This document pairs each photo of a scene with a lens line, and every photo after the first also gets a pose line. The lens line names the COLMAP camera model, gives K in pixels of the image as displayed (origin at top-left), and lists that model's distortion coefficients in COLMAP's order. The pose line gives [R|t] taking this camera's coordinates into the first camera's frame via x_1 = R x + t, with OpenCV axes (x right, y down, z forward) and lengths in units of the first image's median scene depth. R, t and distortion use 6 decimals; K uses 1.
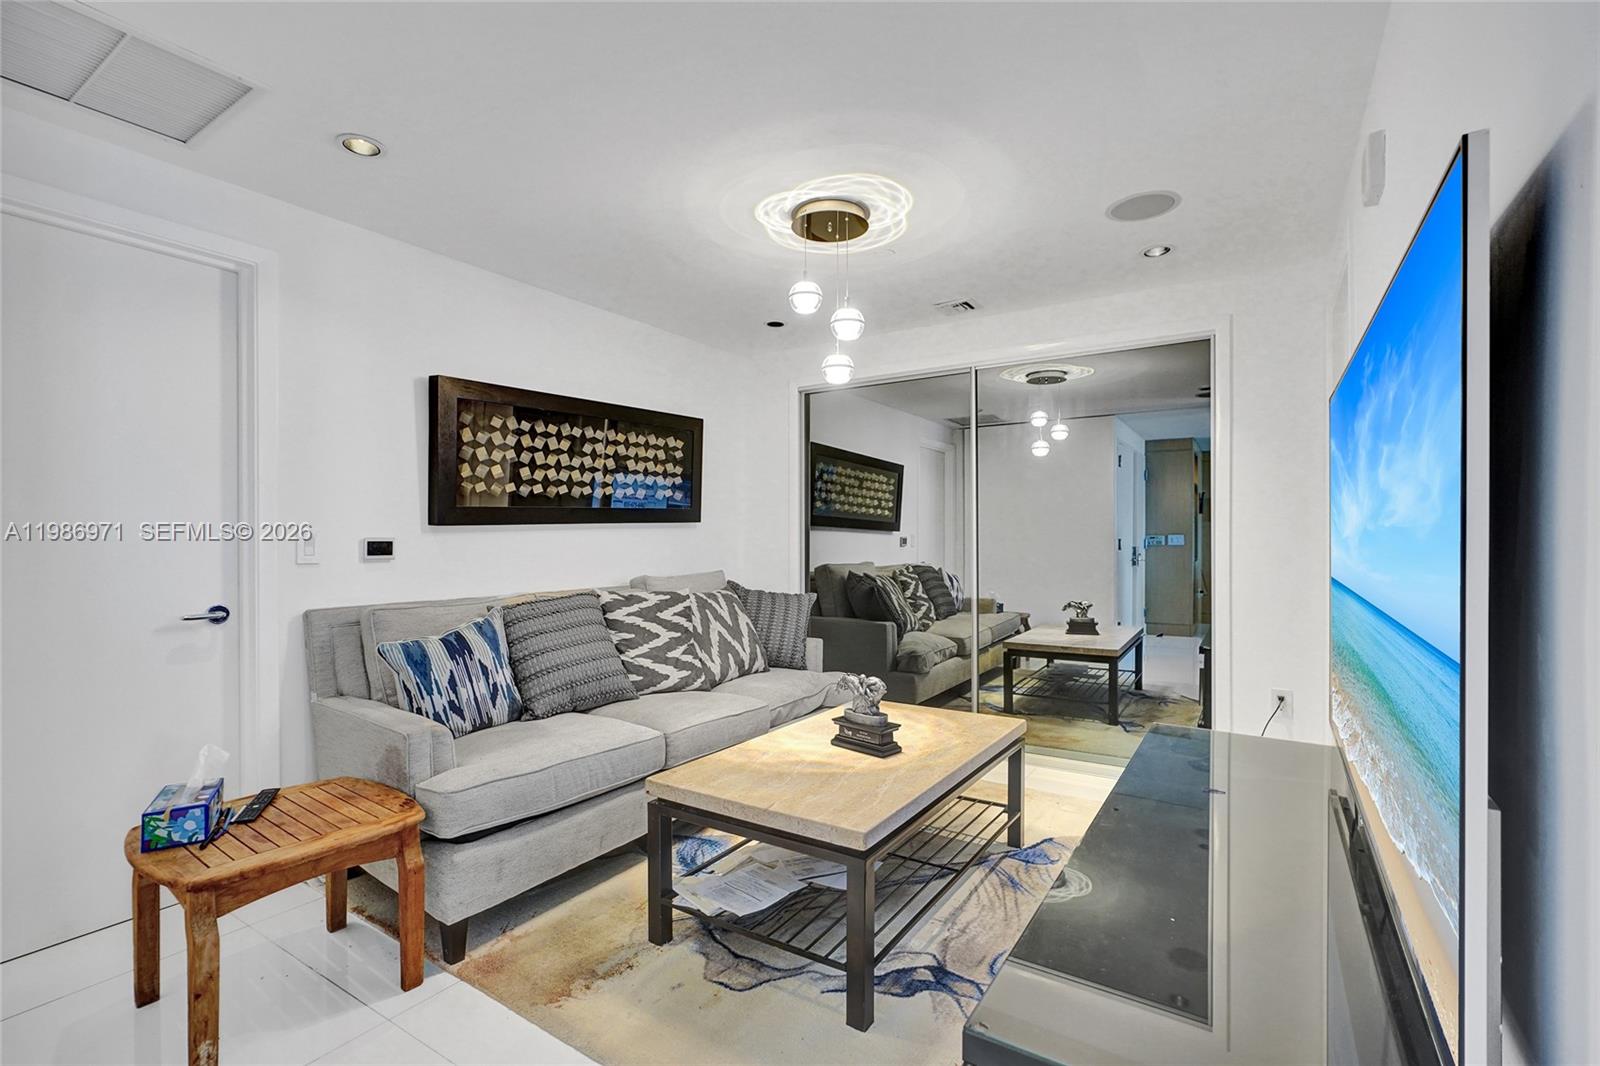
lens RADIAL K [[726.1, 0, 793.2], [0, 726.1, 538.1], [0, 0, 1]] dist [-0.015220, 0.008928]
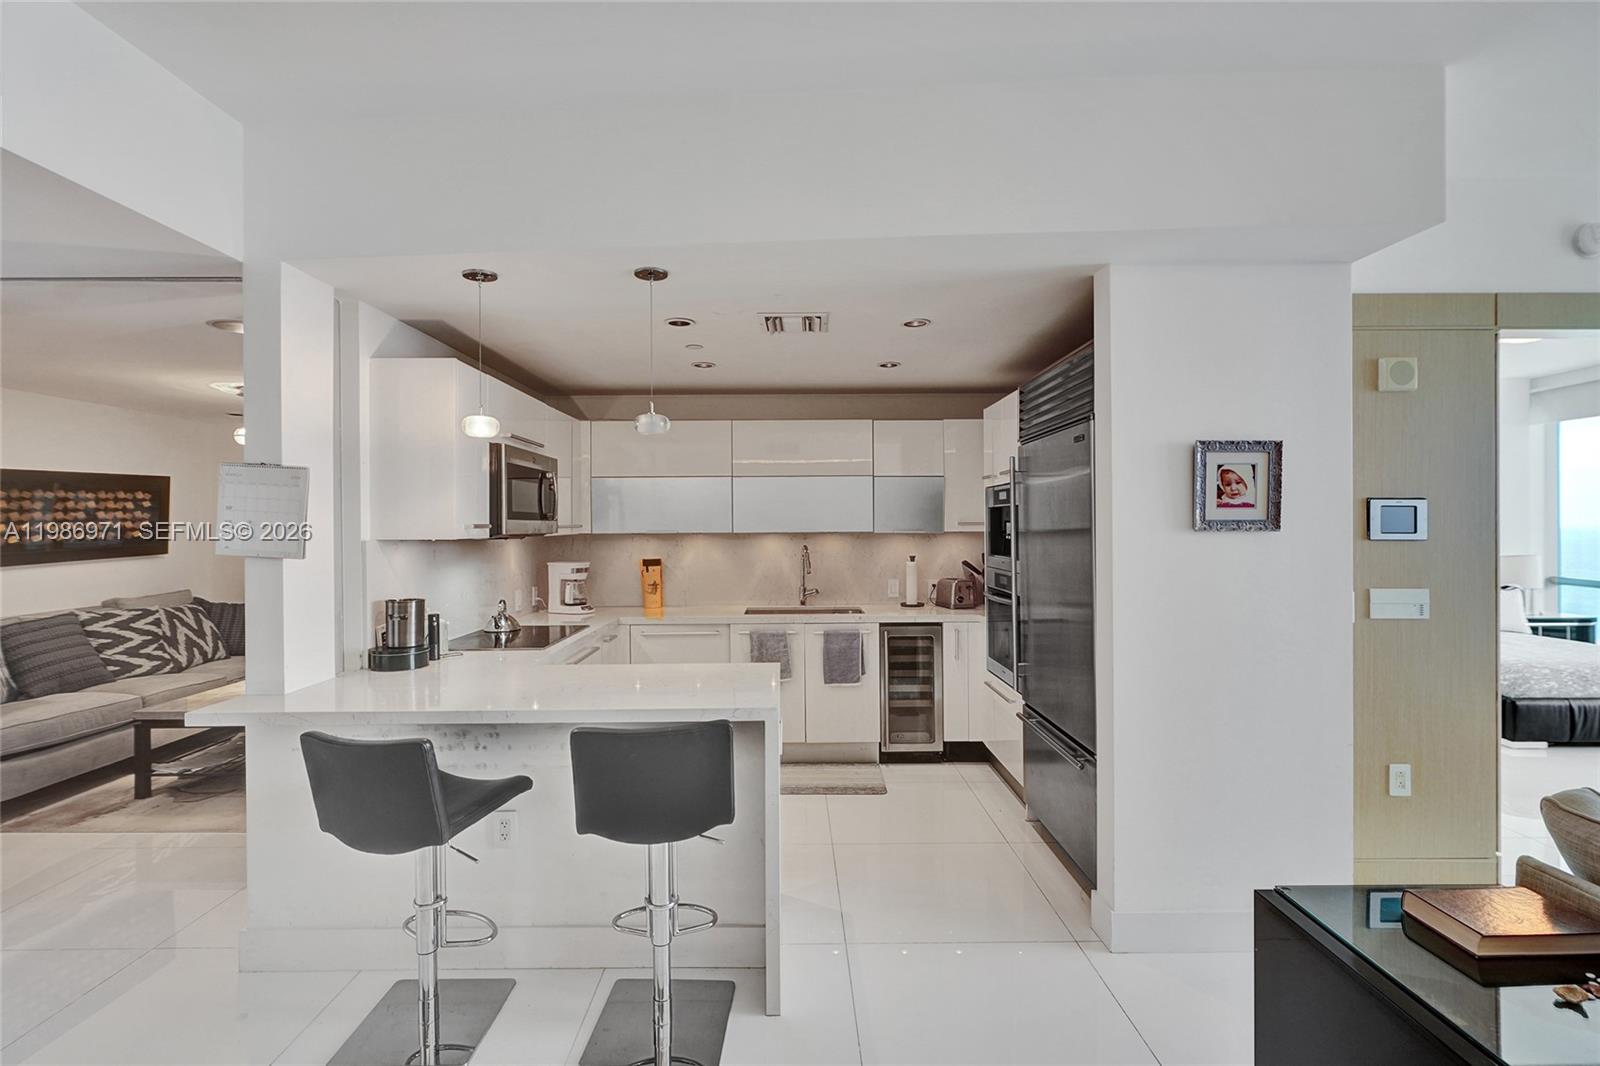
lens RADIAL K [[744.6, 0, 792.8], [0, 744.6, 524.1], [0, 0, 1]] dist [-0.002099, 0.000923]
pose [[0.838642, -0.003883, 0.544669, 0.119712], [0.005025, 0.999987, -0.000608, -0.093685], [-0.544660, 0.003247, 0.838651, -1.019929]]
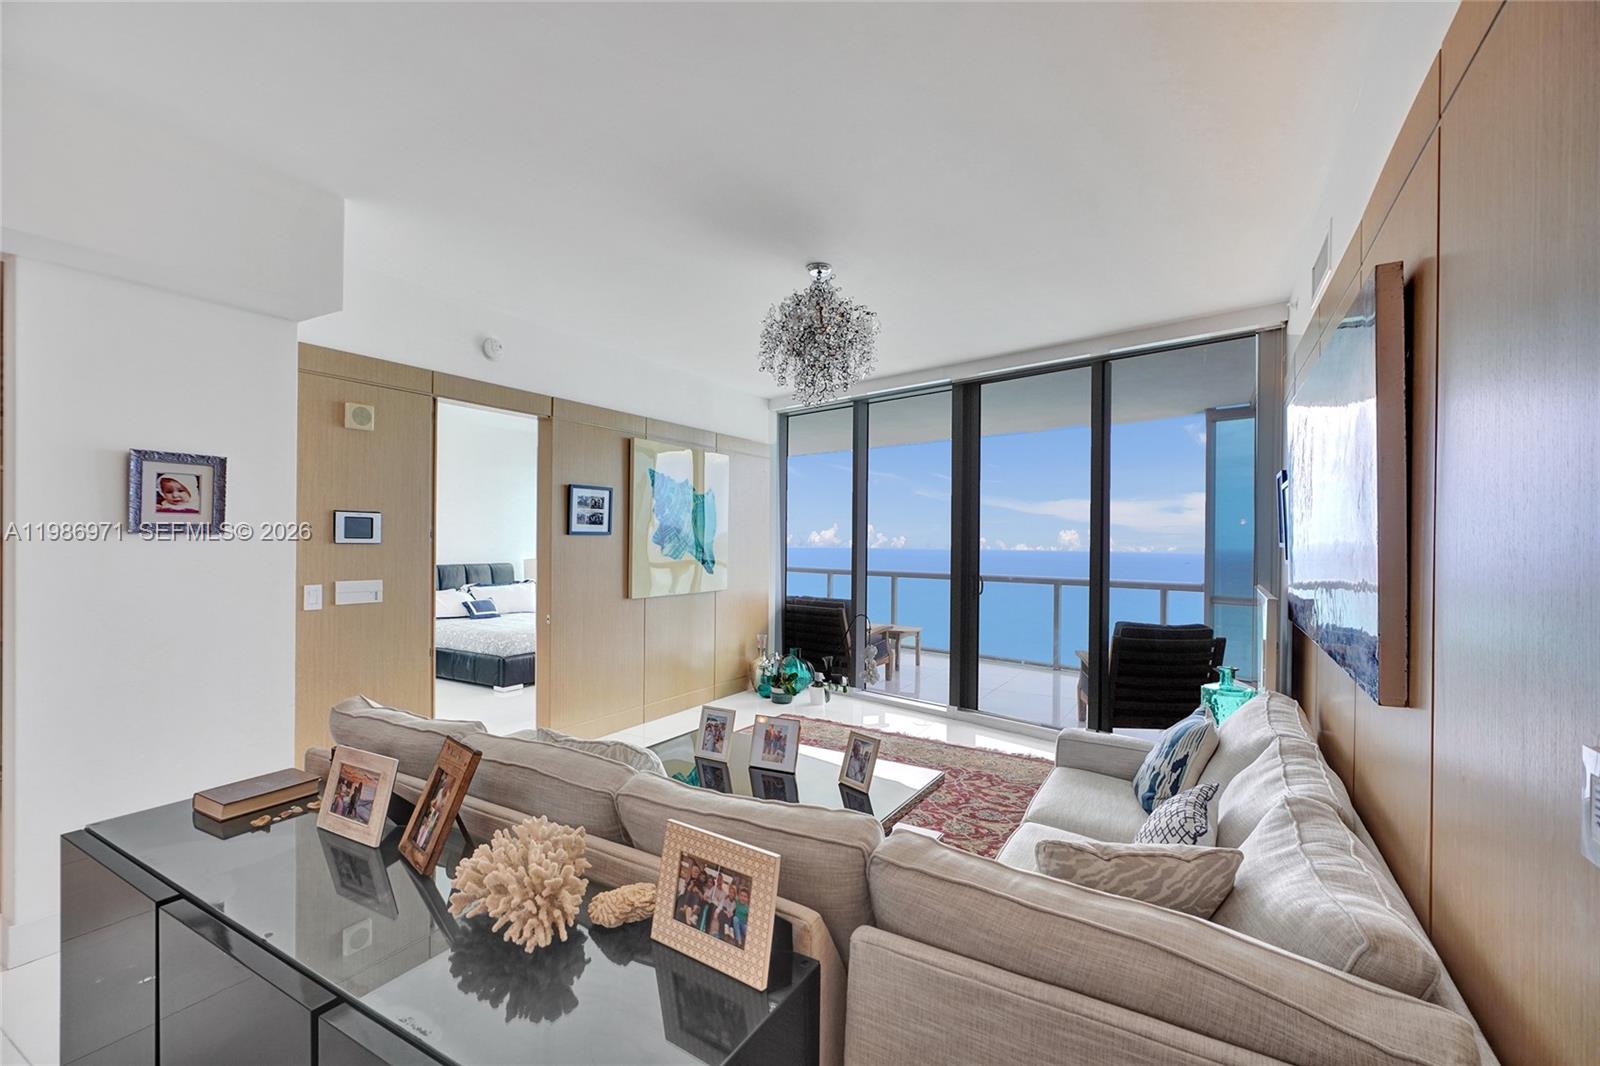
lens RADIAL K [[716.0, 0, 778.4], [0, 716.0, 541.0], [0, 0, 1]] dist [0.016185, 0.000137]
pose [[-0.028840, -0.005287, 0.999570, 0.061308], [-0.010070, 0.999937, 0.004999, -0.087201], [-0.999533, -0.009921, -0.028892, -1.311429]]
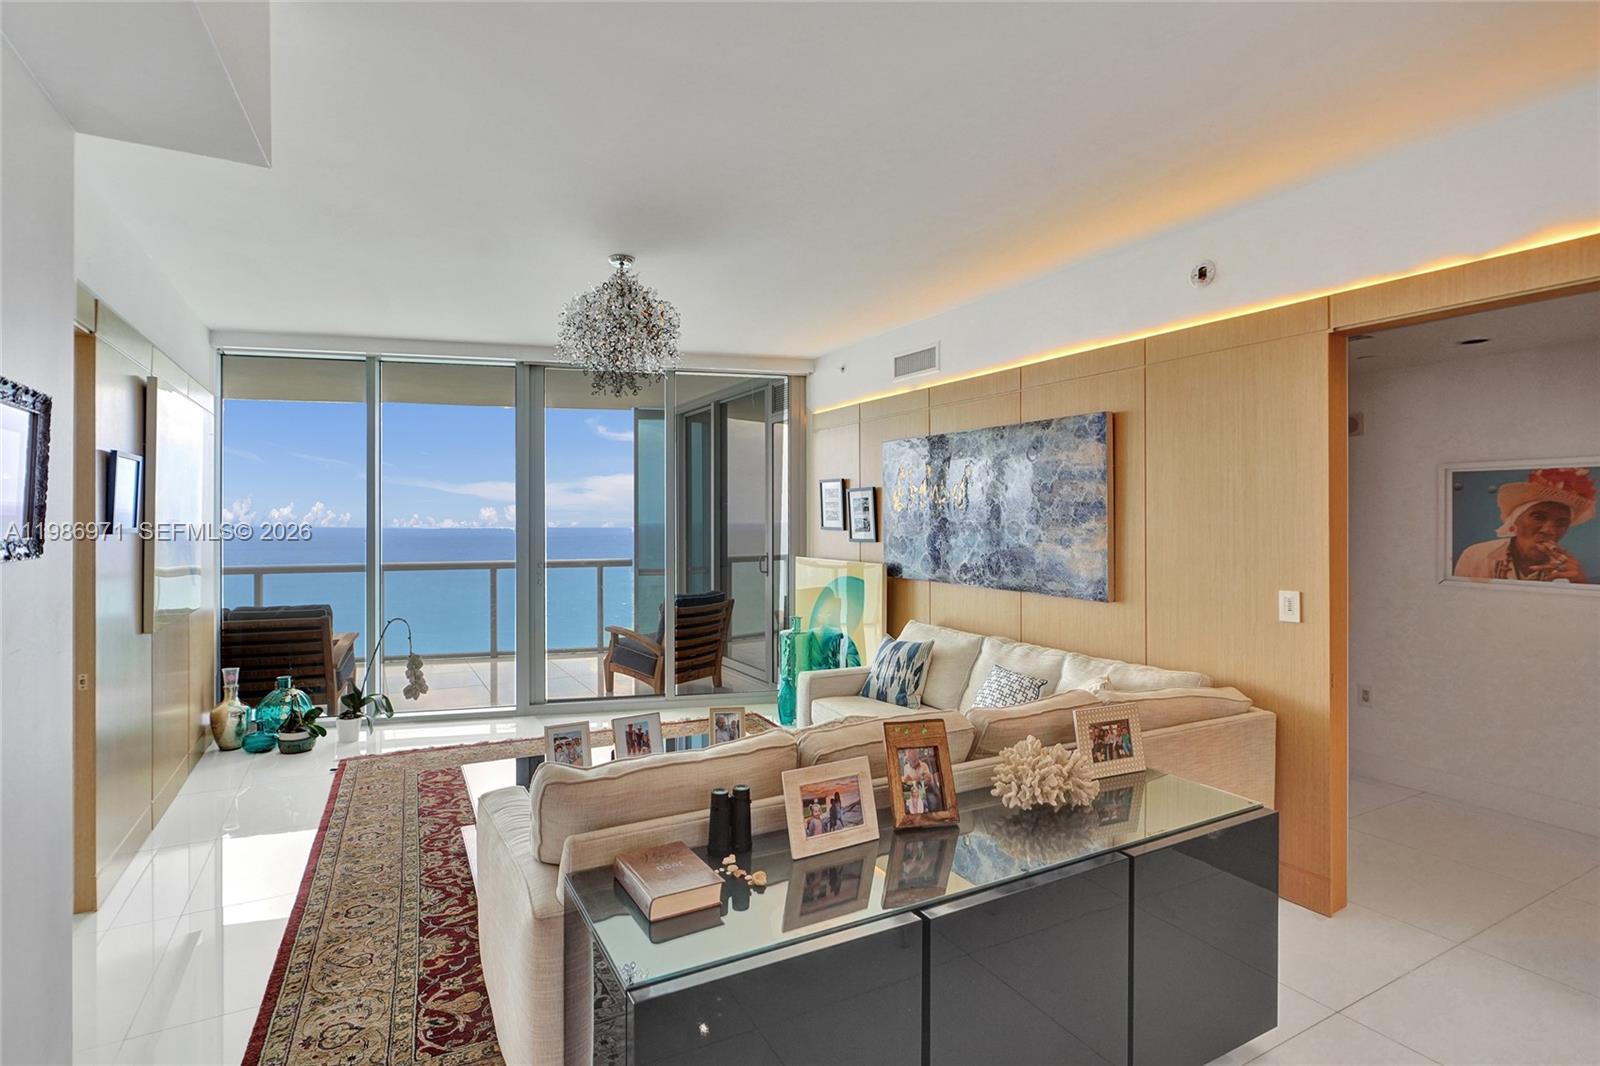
lens RADIAL K [[789.3, 0, 798.6], [0, 789.3, 511.3], [0, 0, 1]] dist [-0.001763, -0.000253]
pose [[-0.879521, 0.006454, 0.475816, 0.371693], [0.004133, 0.999974, -0.005925, -0.109407], [-0.475842, -0.003244, -0.879525, -0.423095]]
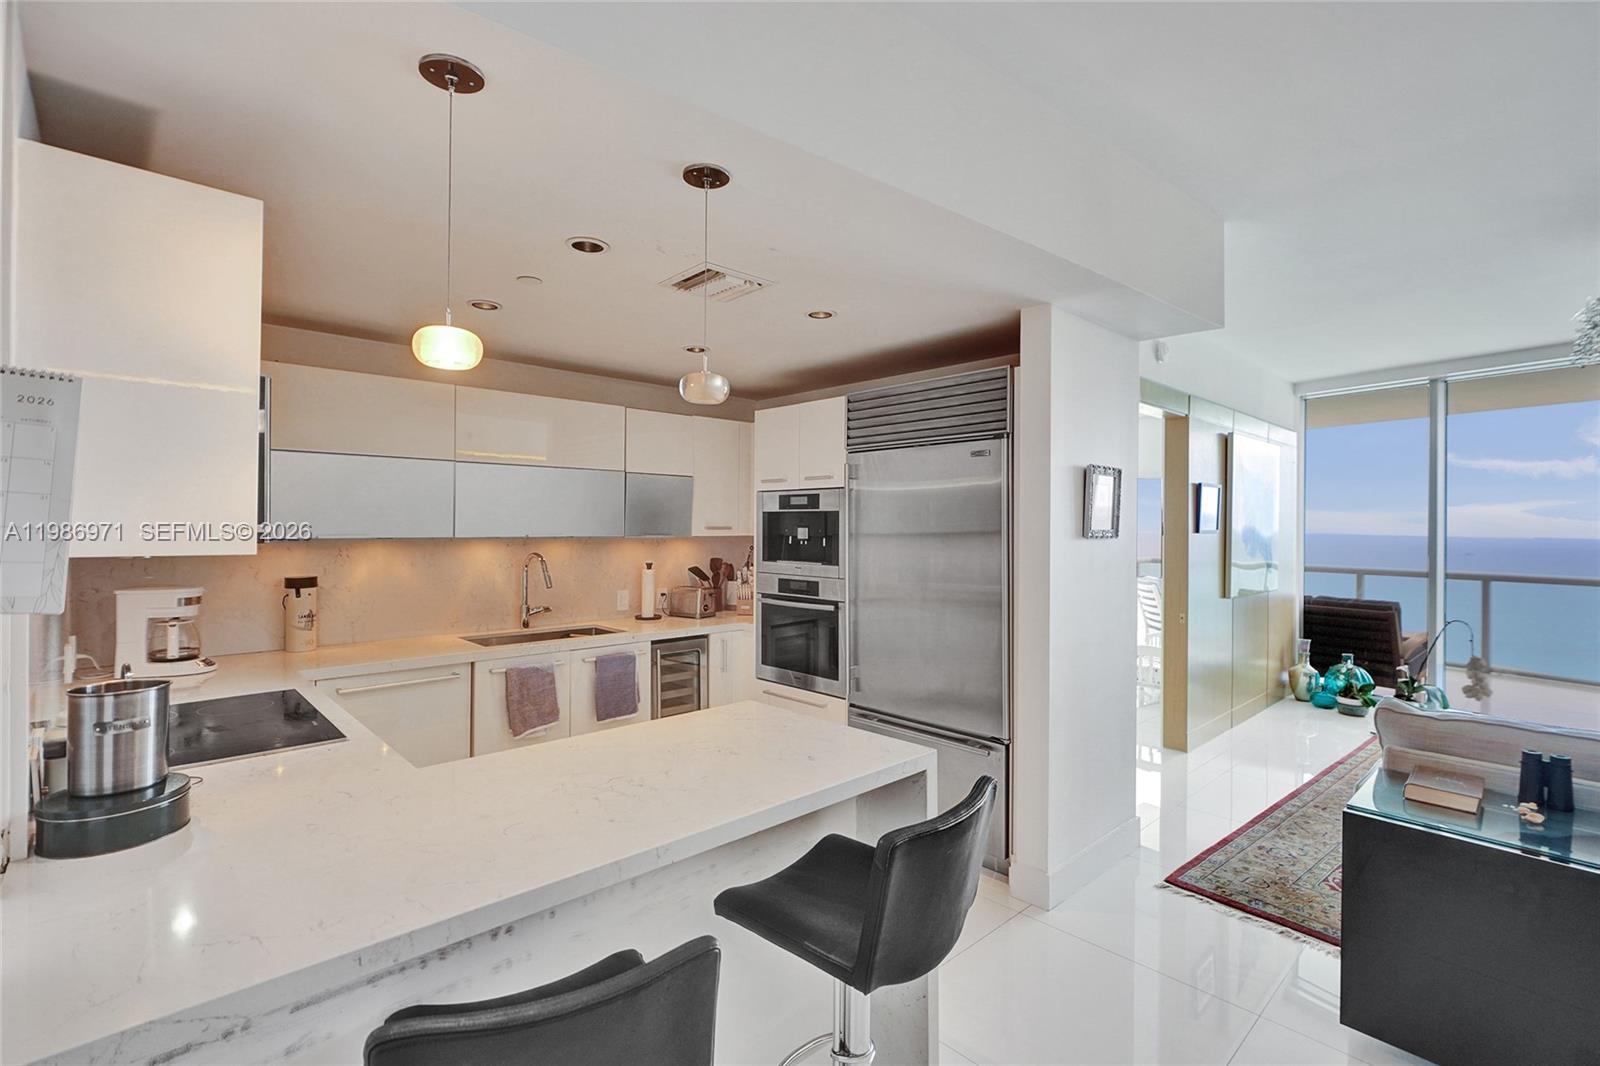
lens RADIAL K [[736.4, 0, 794.6], [0, 736.4, 523.9], [0, 0, 1]] dist [-0.001477, 0.000186]
pose [[0.241261, 0.003747, 0.970453, -0.111135], [-0.006752, 0.999975, -0.002182, -0.099598], [-0.970437, -0.006026, 0.241281, -0.436346]]
